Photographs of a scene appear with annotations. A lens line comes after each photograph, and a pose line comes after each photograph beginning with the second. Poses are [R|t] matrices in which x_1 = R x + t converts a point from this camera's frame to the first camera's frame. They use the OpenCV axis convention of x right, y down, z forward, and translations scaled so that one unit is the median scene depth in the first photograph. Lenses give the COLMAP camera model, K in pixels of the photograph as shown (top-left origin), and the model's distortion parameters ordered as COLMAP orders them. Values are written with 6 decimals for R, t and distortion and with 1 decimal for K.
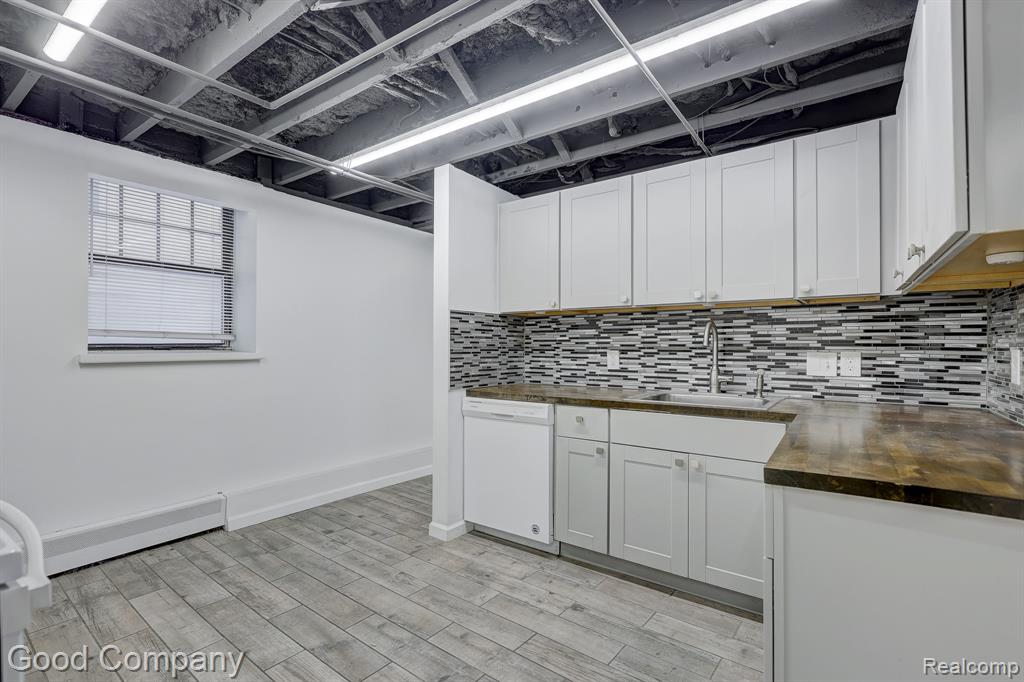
lens RADIAL K [[456.5, 0, 502.9], [0, 456.5, 344.6], [0, 0, 1]] dist [0.007645, -0.002497]
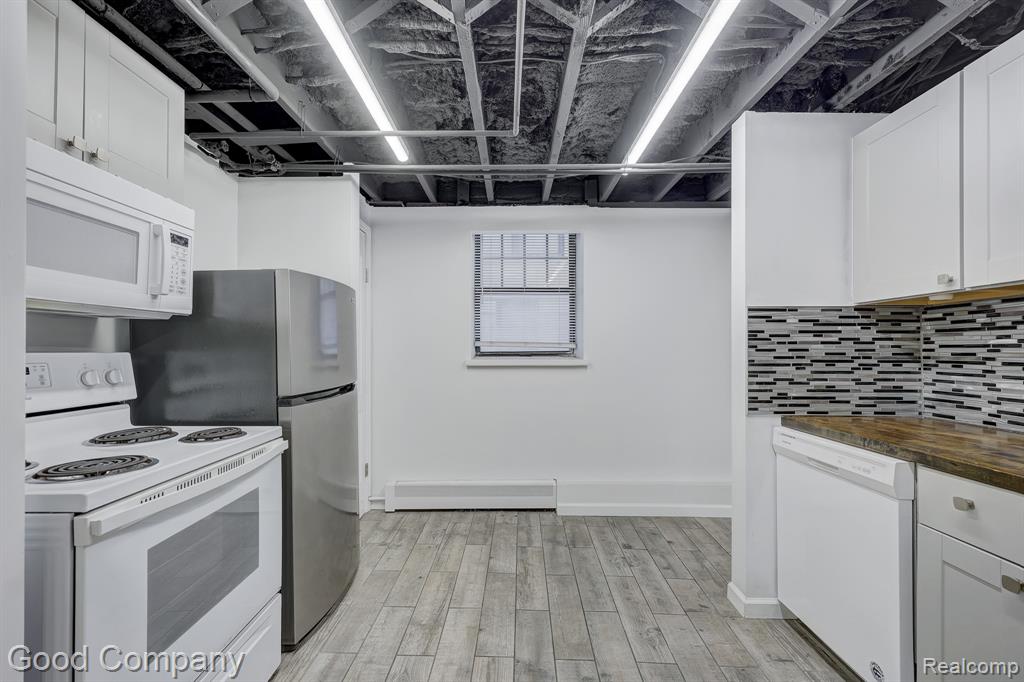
lens RADIAL K [[433.3, 0, 512.6], [0, 433.3, 346.6], [0, 0, 1]] dist [0.007974, -0.000853]
pose [[0.604215, -0.008794, -0.796773, 0.233491], [0.003307, 0.999958, -0.008528, -0.006348], [0.796815, 0.002518, 0.604218, 0.290728]]
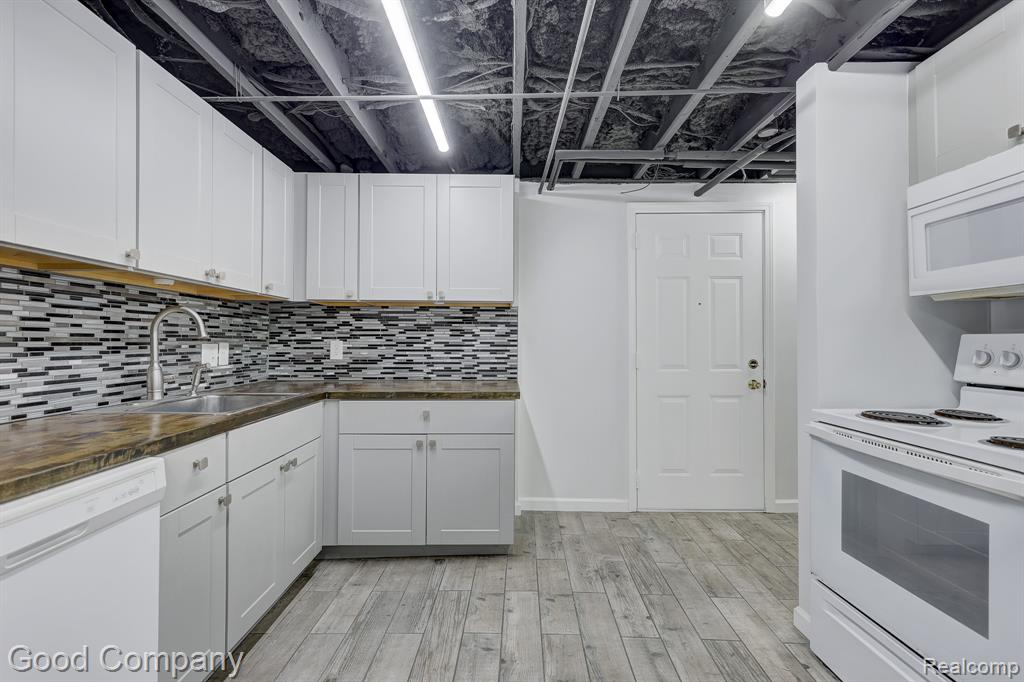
lens RADIAL K [[456.5, 0, 498.1], [0, 456.5, 338.1], [0, 0, 1]] dist [0.007645, -0.002497]
pose [[-0.576641, 0.001002, 0.816997, -0.484963], [-0.007841, 0.999946, -0.006760, 0.005715], [-0.816960, -0.010305, -0.576602, 0.958055]]
